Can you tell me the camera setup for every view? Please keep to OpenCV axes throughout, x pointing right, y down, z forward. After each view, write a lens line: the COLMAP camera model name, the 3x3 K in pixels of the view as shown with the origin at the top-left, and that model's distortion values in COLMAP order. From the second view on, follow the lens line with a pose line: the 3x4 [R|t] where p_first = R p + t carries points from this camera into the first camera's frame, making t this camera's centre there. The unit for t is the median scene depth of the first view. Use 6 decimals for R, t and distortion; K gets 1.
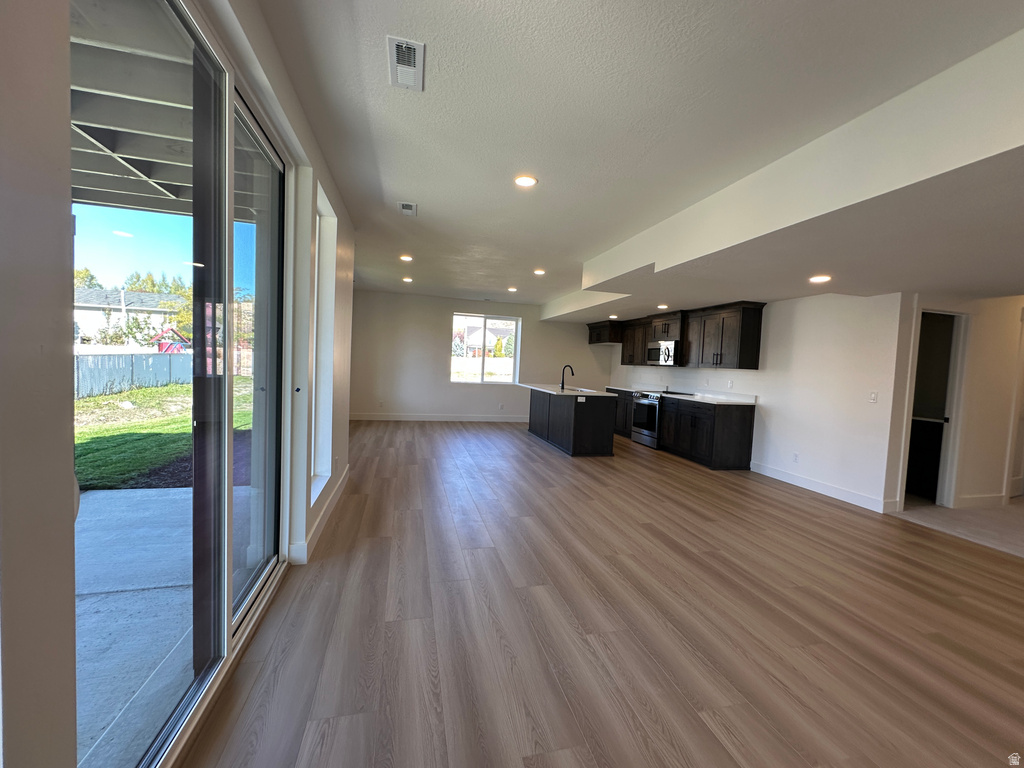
lens RADIAL K [[410.1, 0, 511.4], [0, 410.1, 384.0], [0, 0, 1]] dist [0.001583, 0.000303]
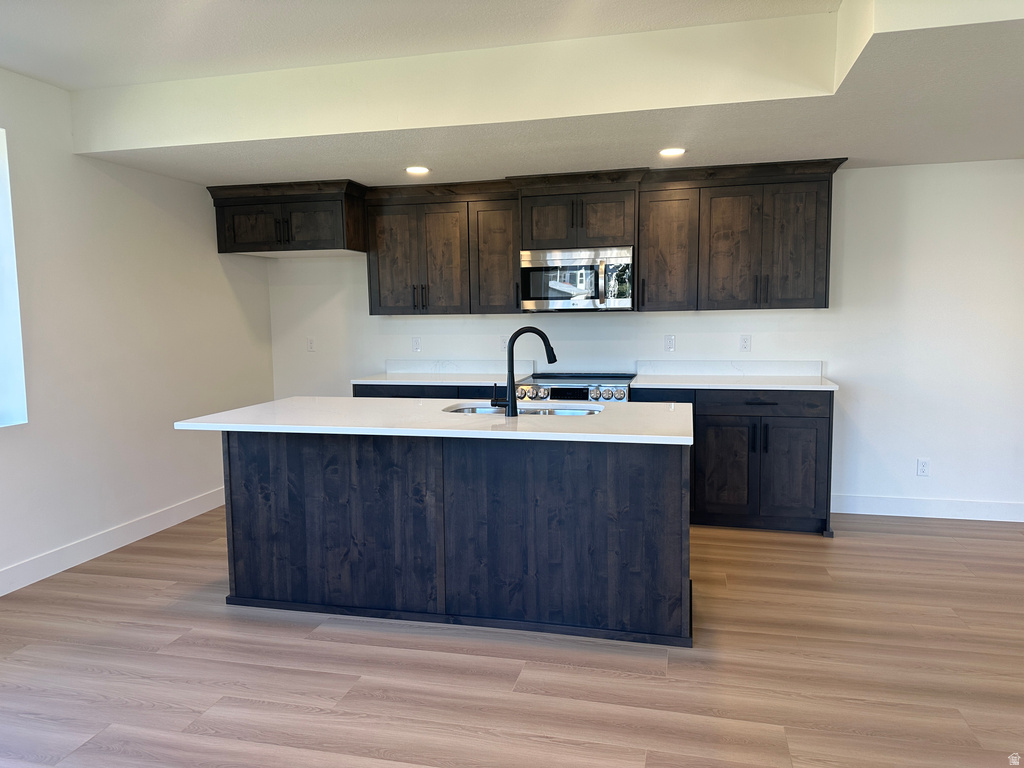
lens RADIAL K [[713.2, 0, 512.6], [0, 713.2, 361.6], [0, 0, 1]] dist [0.075631, -0.075489]
pose [[0.464969, -0.097385, 0.879954, -0.252365], [0.078027, 0.994572, 0.068840, -0.044756], [-0.881882, 0.036652, 0.470044, 0.687861]]
